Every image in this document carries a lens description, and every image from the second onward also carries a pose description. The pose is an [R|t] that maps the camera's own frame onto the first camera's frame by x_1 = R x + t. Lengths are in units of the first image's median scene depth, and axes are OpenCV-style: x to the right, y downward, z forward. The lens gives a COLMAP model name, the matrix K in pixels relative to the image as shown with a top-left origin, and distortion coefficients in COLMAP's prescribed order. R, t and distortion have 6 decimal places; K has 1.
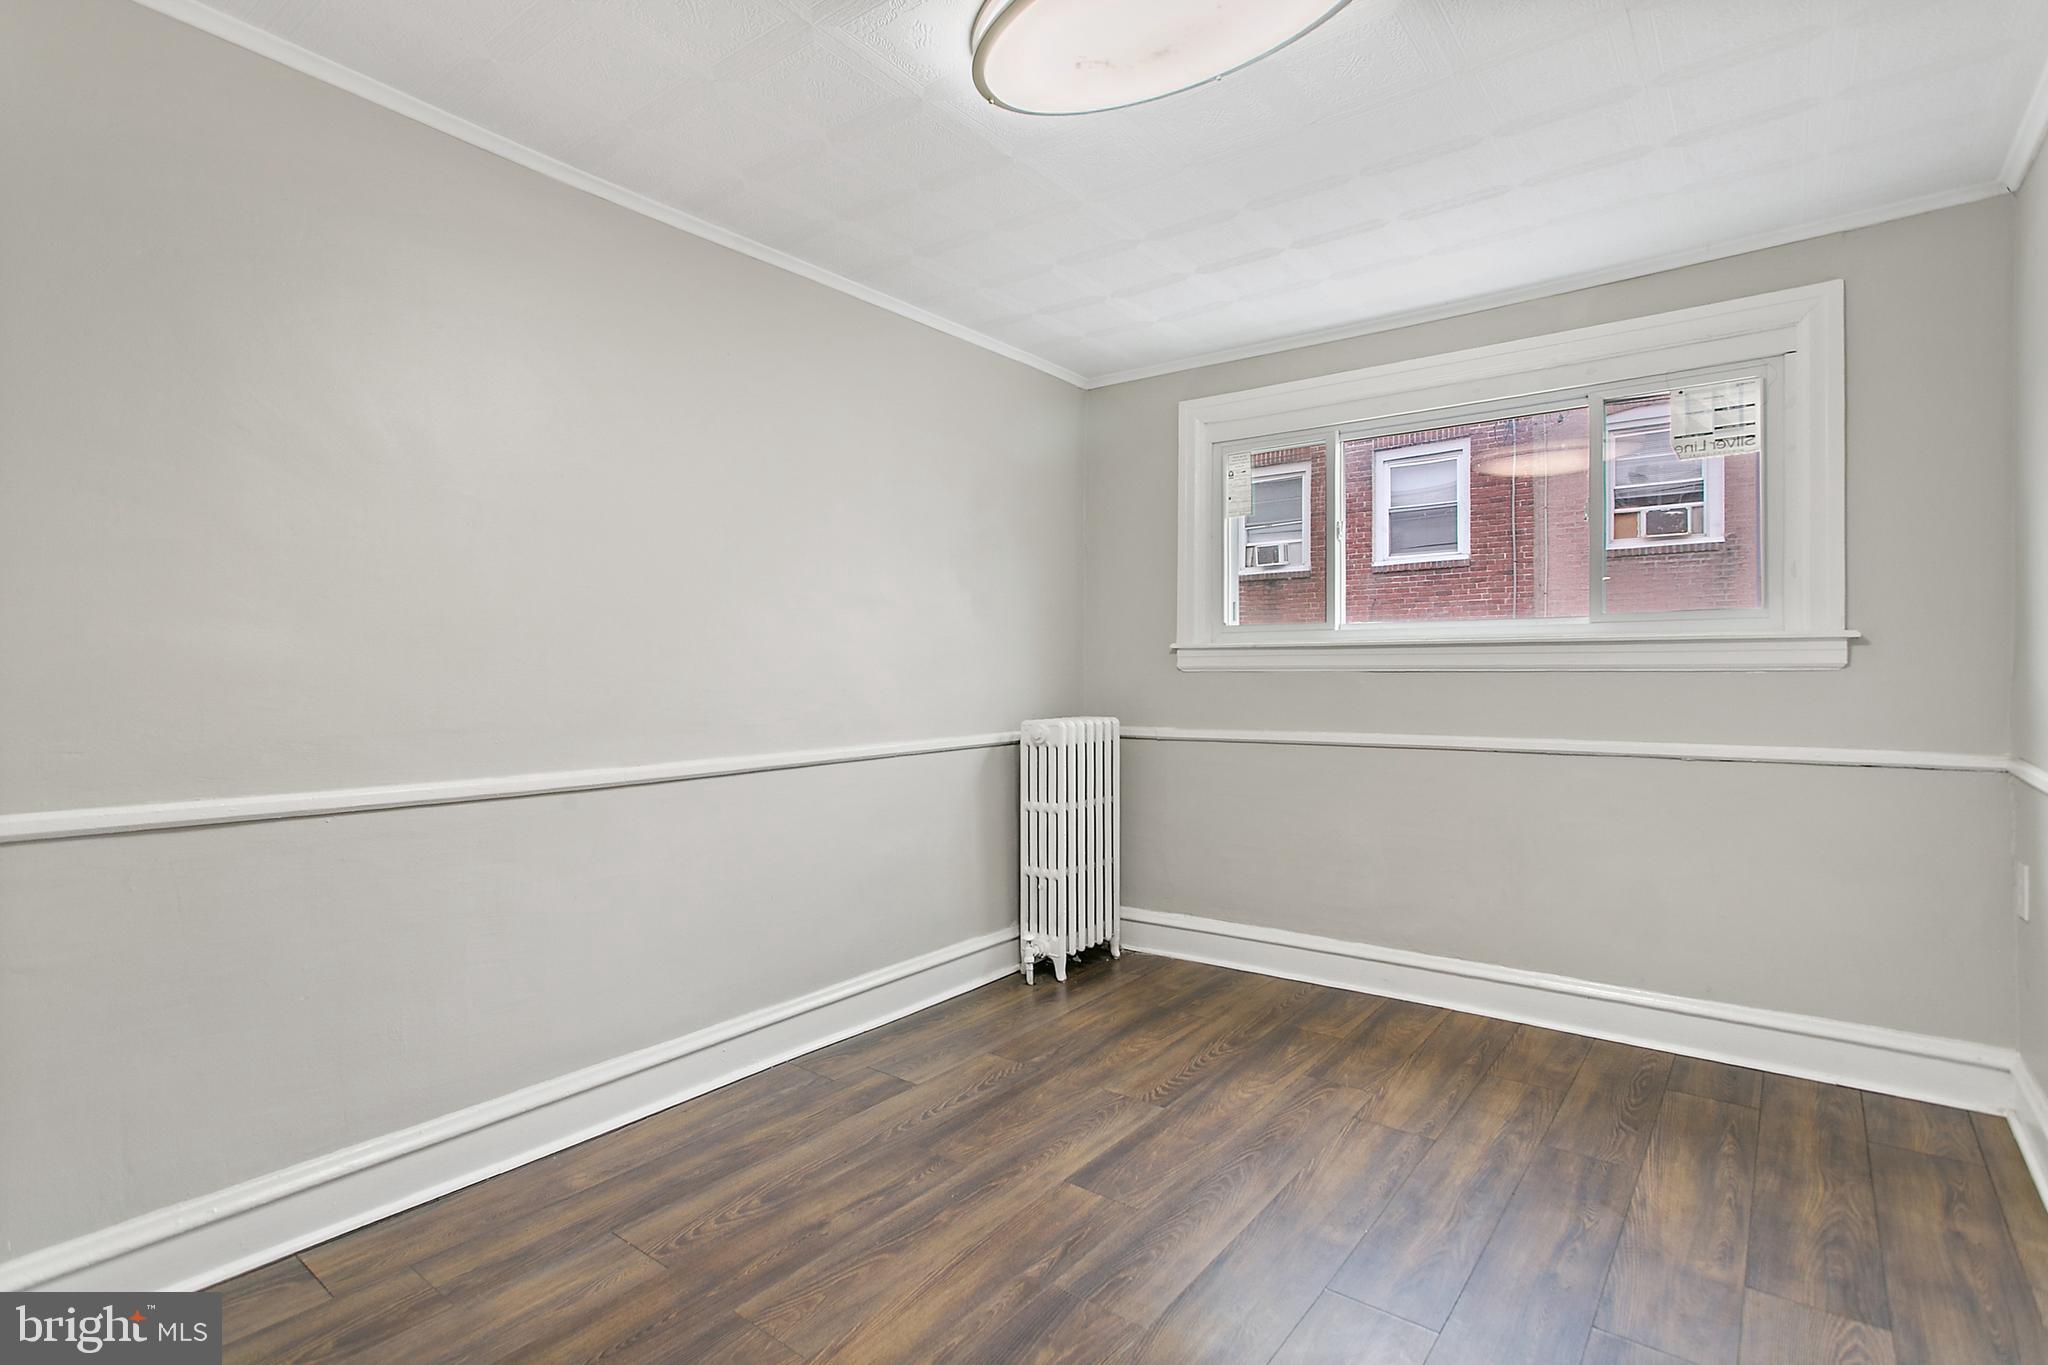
lens RADIAL K [[1000.3, 0, 1020.2], [0, 1000.3, 674.2], [0, 0, 1]] dist [0.015247, 0.000271]
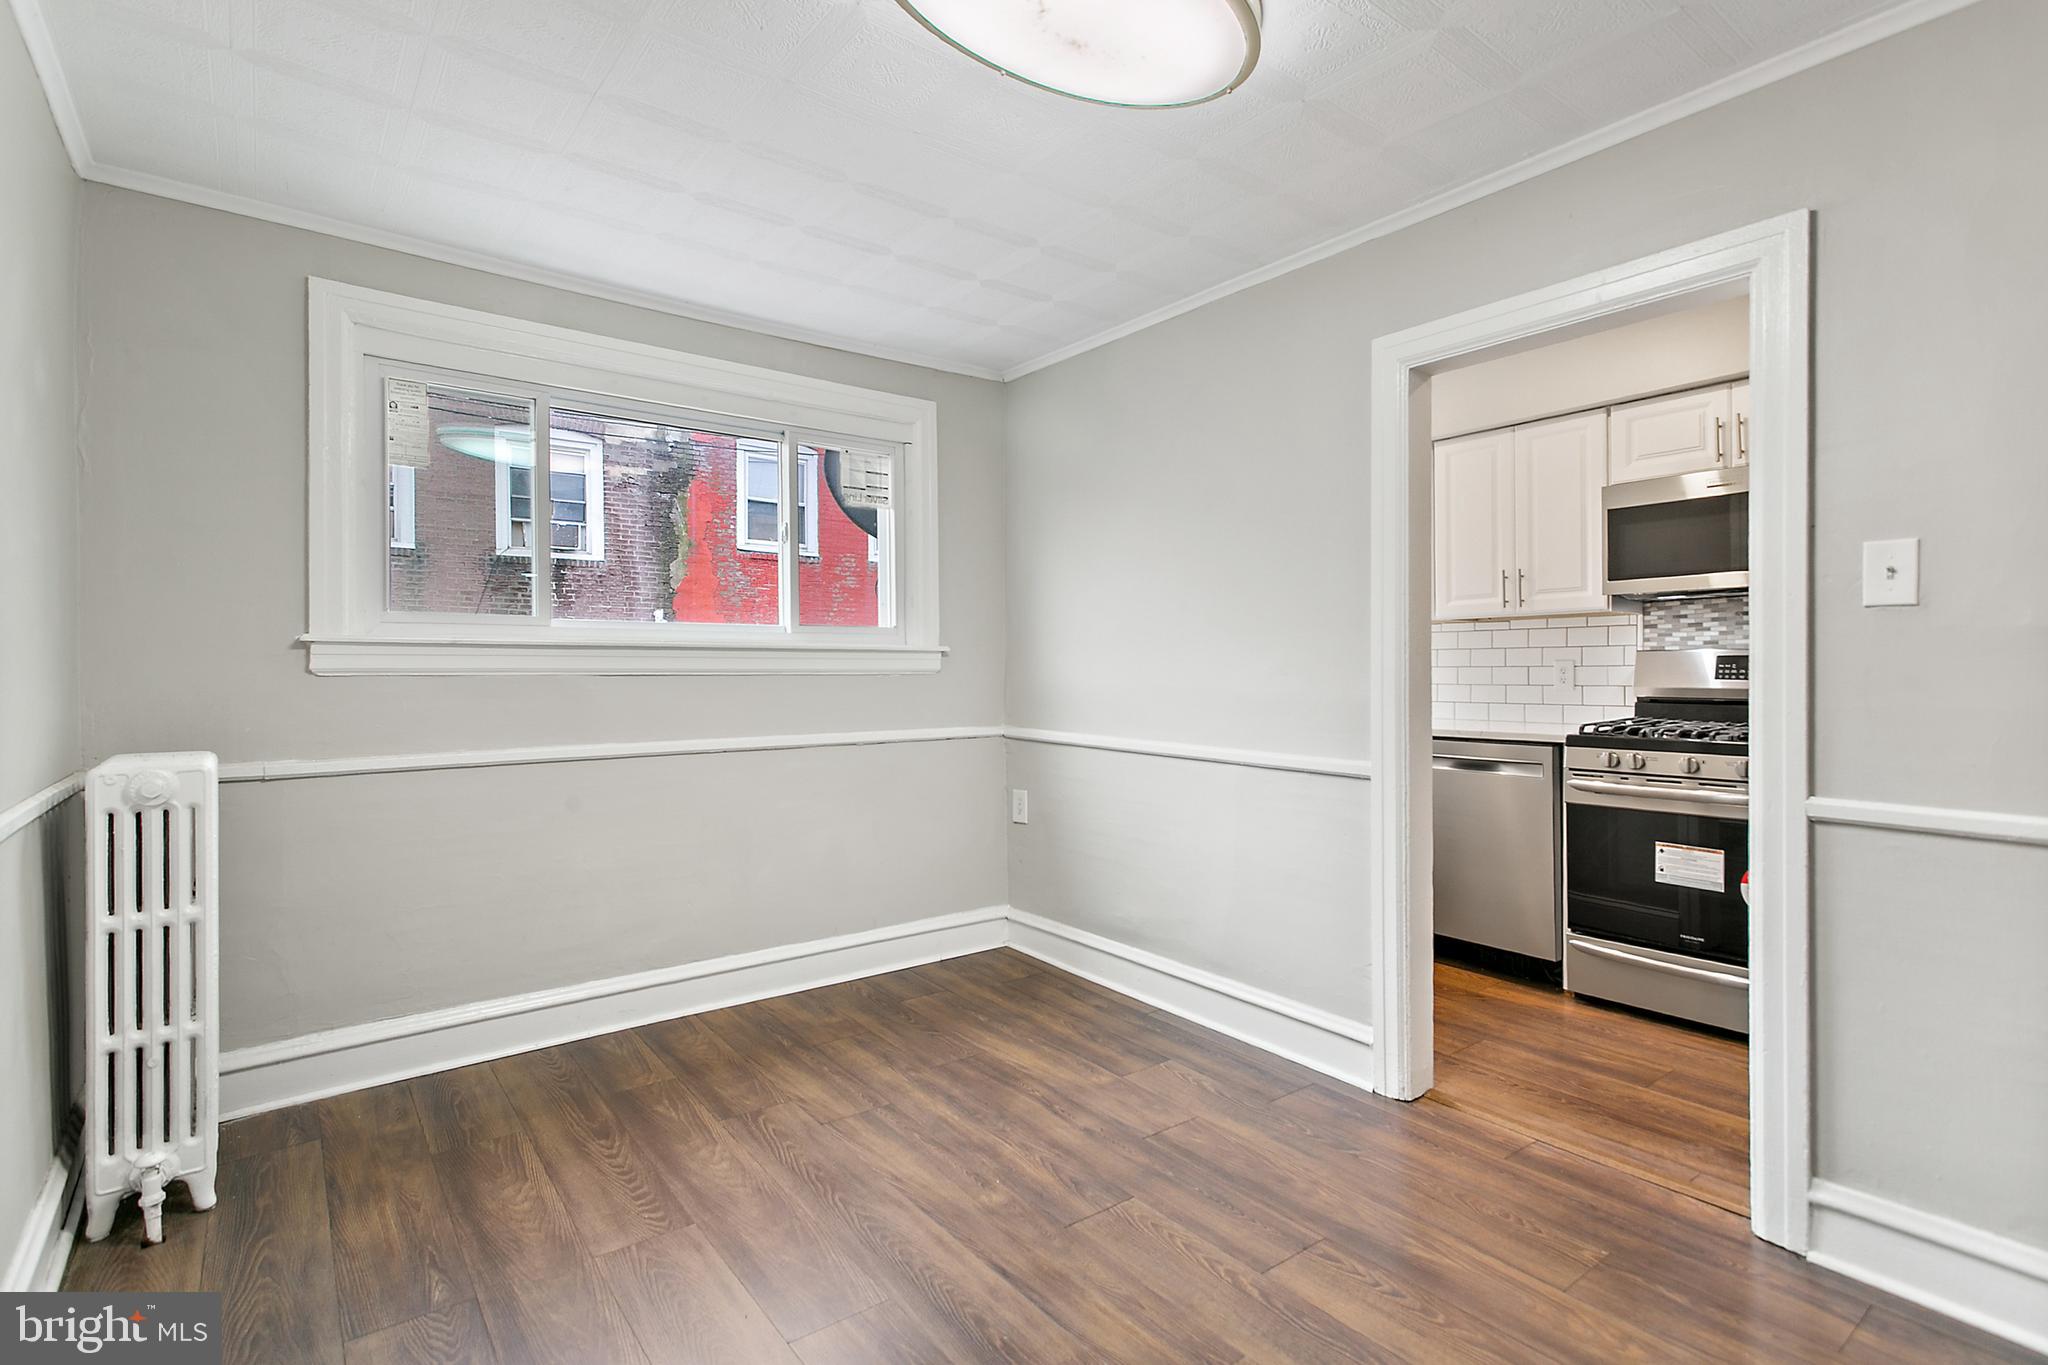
lens RADIAL K [[993.7, 0, 1016.2], [0, 993.7, 678.4], [0, 0, 1]] dist [0.012195, 0.000087]
pose [[0.256573, -0.005591, 0.966509, -0.515630], [0.003421, 0.999982, 0.004877, -0.003476], [-0.966519, 0.002055, 0.256587, 0.510098]]
